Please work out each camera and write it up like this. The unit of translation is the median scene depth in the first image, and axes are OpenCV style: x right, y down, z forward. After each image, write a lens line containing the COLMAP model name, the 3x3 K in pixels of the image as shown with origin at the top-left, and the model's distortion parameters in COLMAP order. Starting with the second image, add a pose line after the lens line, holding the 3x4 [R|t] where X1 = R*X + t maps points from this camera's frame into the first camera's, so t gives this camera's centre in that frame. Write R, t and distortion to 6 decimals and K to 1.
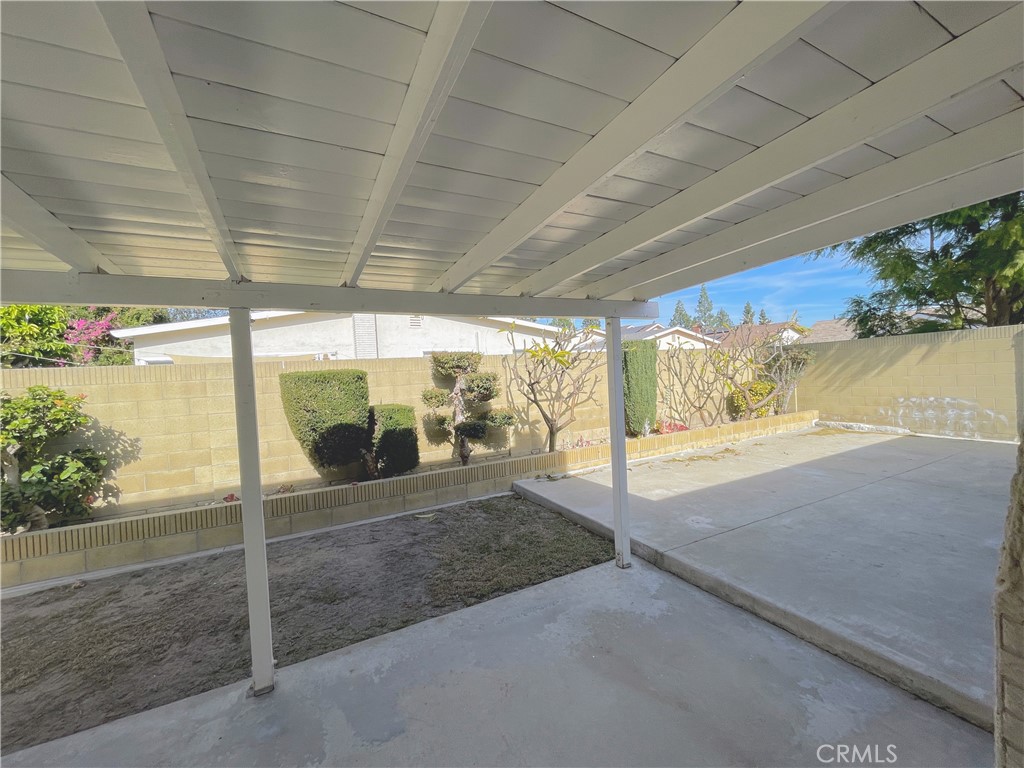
lens RADIAL K [[413.2, 0, 509.7], [0, 413.2, 382.4], [0, 0, 1]] dist [-0.002630, 0.000243]
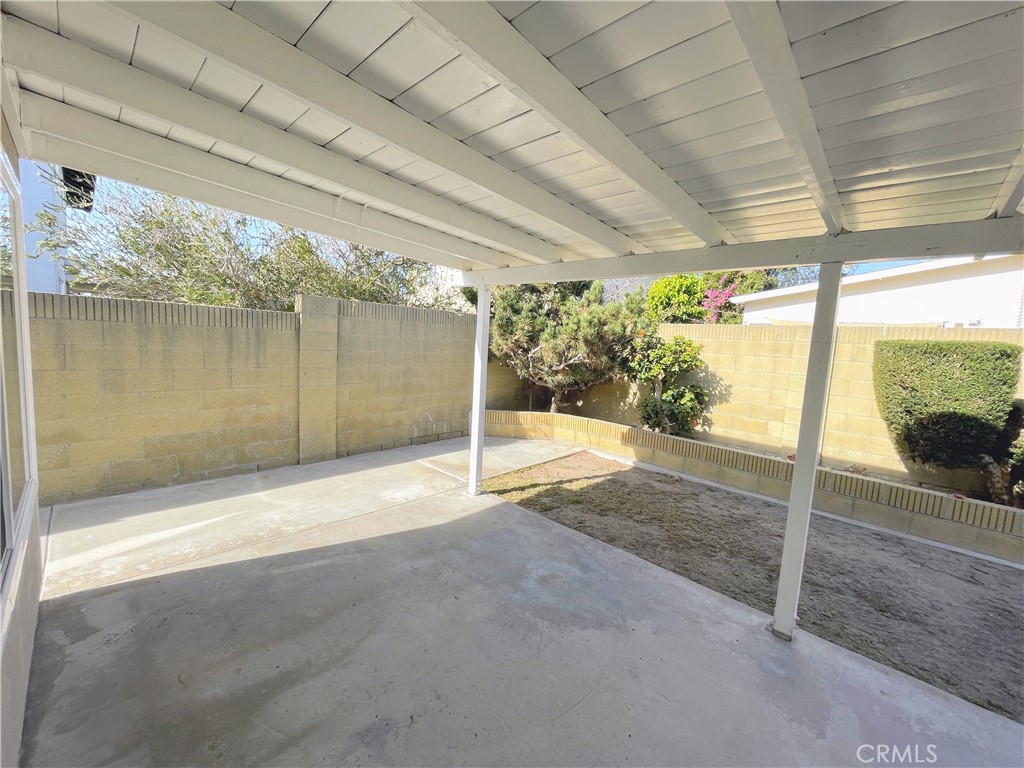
lens RADIAL K [[413.2, 0, 511.1], [0, 413.2, 386.3], [0, 0, 1]] dist [-0.002630, 0.000243]
pose [[0.316538, 0.174141, -0.932458, 0.036408], [-0.090696, 0.984057, 0.152990, 0.015237], [0.944234, 0.036143, 0.327285, -0.013023]]
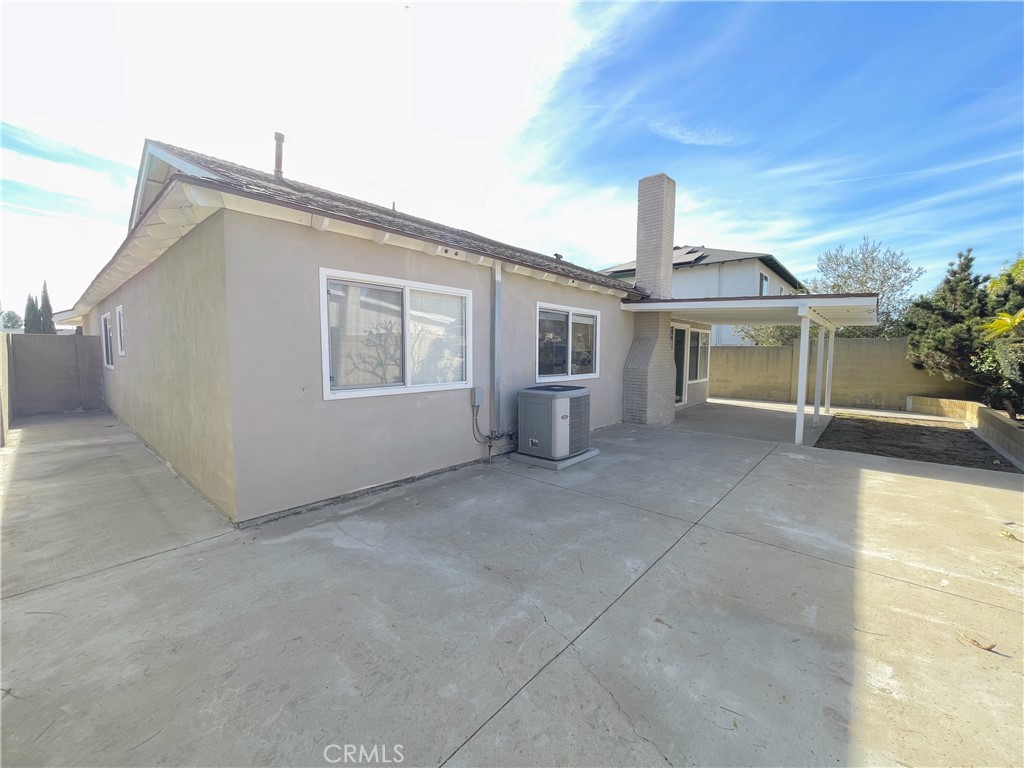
lens RADIAL K [[413.2, 0, 512.6], [0, 413.2, 379.8], [0, 0, 1]] dist [-0.002630, 0.000243]
pose [[-0.931471, 0.070147, -0.356989, 1.926333], [0.034462, 0.993836, 0.105364, -0.107986], [0.362180, 0.085841, -0.928147, 2.028245]]
